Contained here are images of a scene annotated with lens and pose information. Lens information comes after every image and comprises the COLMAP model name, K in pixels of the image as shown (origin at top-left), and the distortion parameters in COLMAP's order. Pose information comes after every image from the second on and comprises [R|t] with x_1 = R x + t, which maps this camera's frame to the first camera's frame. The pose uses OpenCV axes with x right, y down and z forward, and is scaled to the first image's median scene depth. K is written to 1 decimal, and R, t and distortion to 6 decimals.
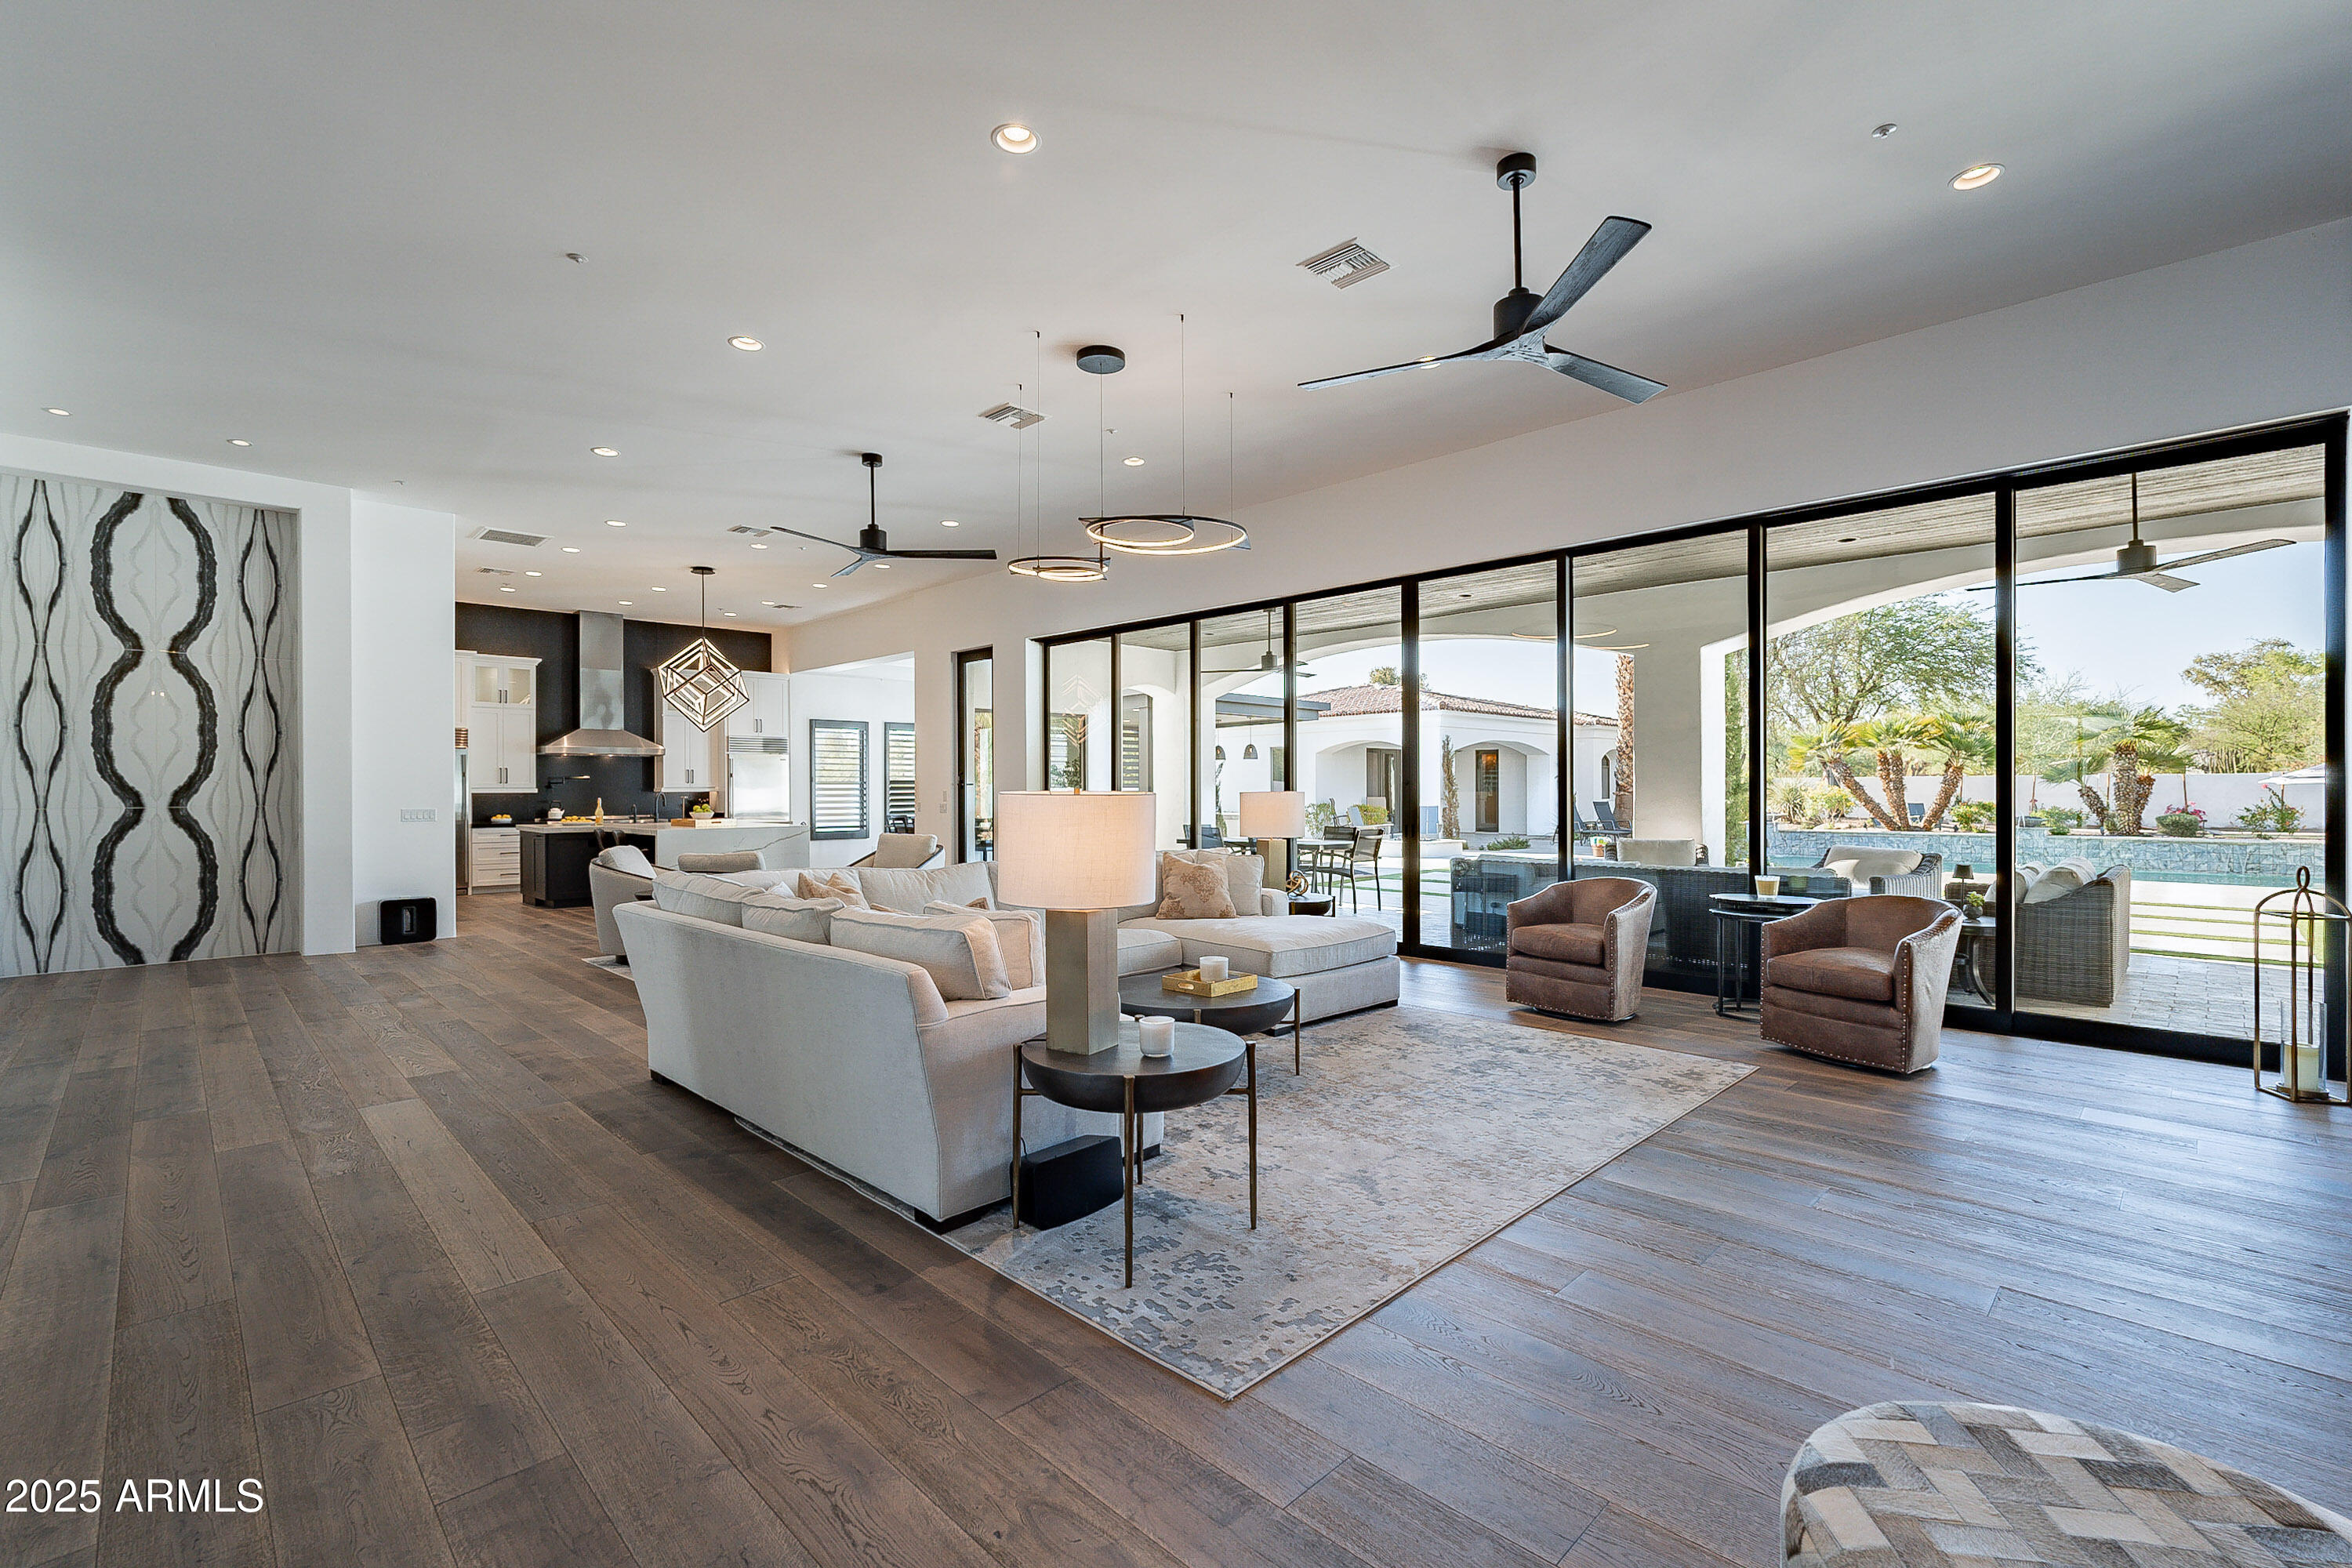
lens RADIAL K [[1032.9, 0, 1168.9], [0, 1032.9, 785.8], [0, 0, 1]] dist [-0.004880, 0.001195]
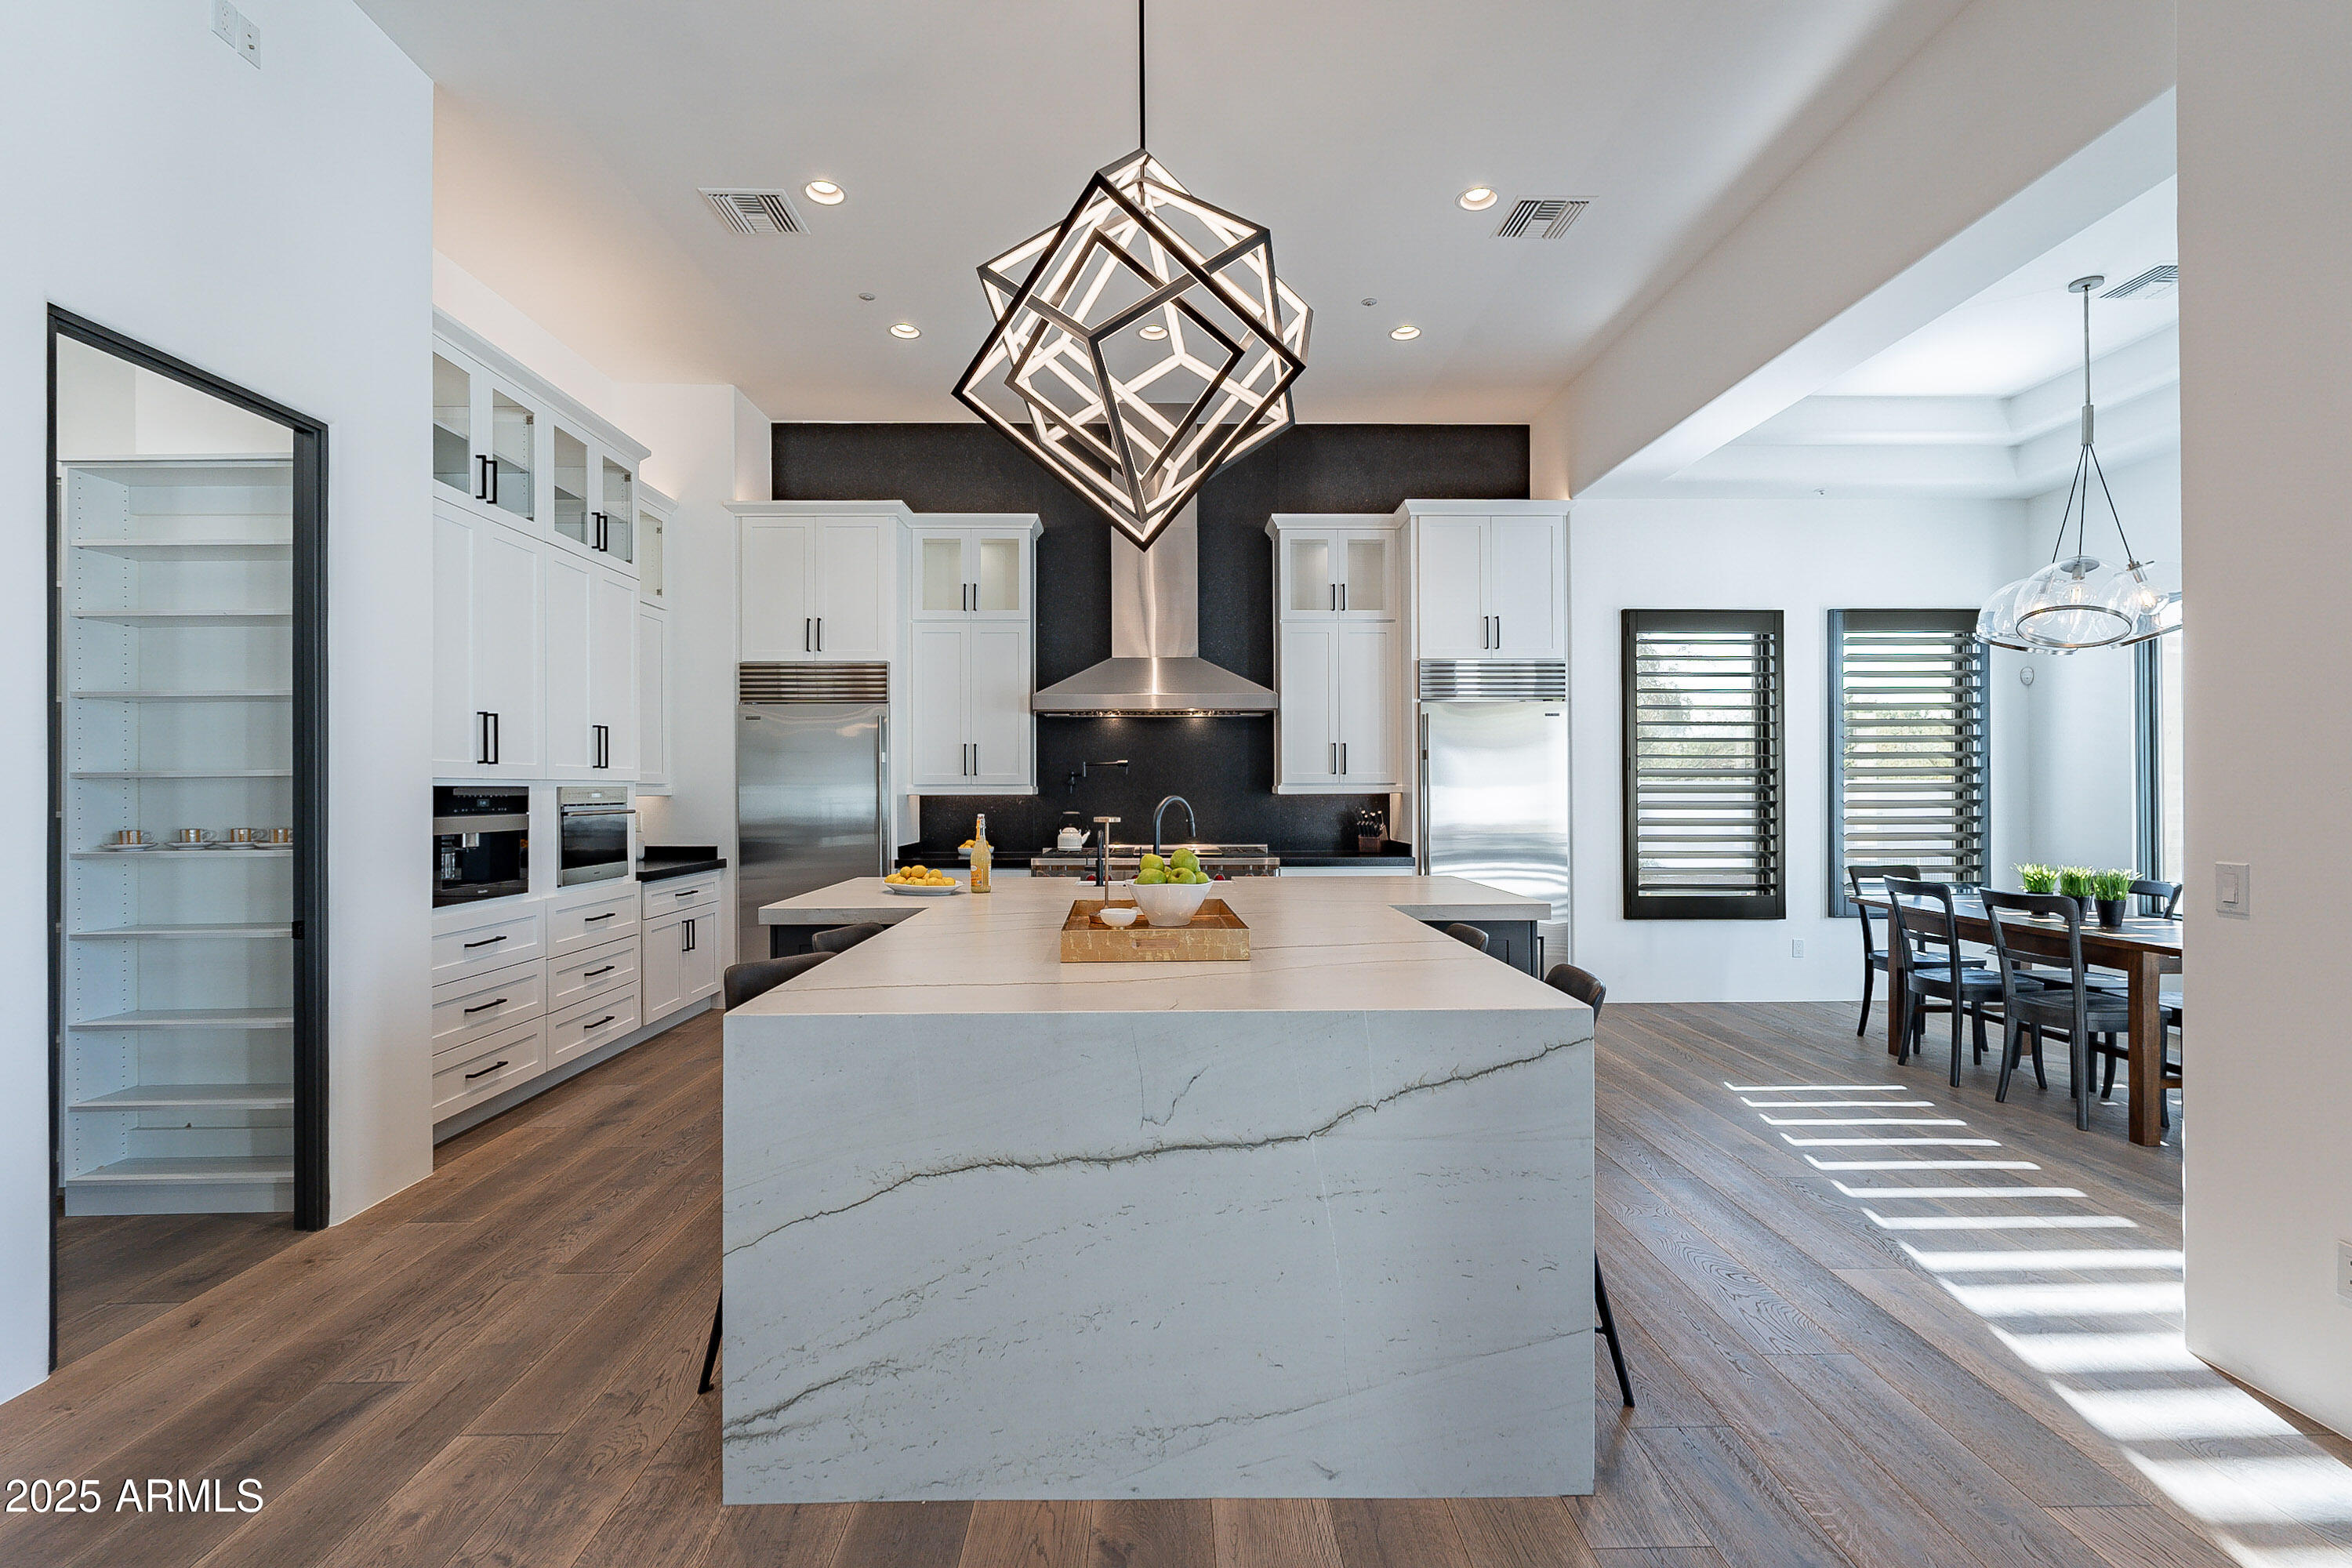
lens RADIAL K [[1032.9, 0, 1165.1], [0, 1032.9, 783.9], [0, 0, 1]] dist [-0.004880, 0.001195]
pose [[0.722844, -0.000023, -0.691011, -0.227926], [0.001460, 0.999998, 0.001494, 0.000884], [0.691009, -0.002088, 0.722843, 0.669003]]
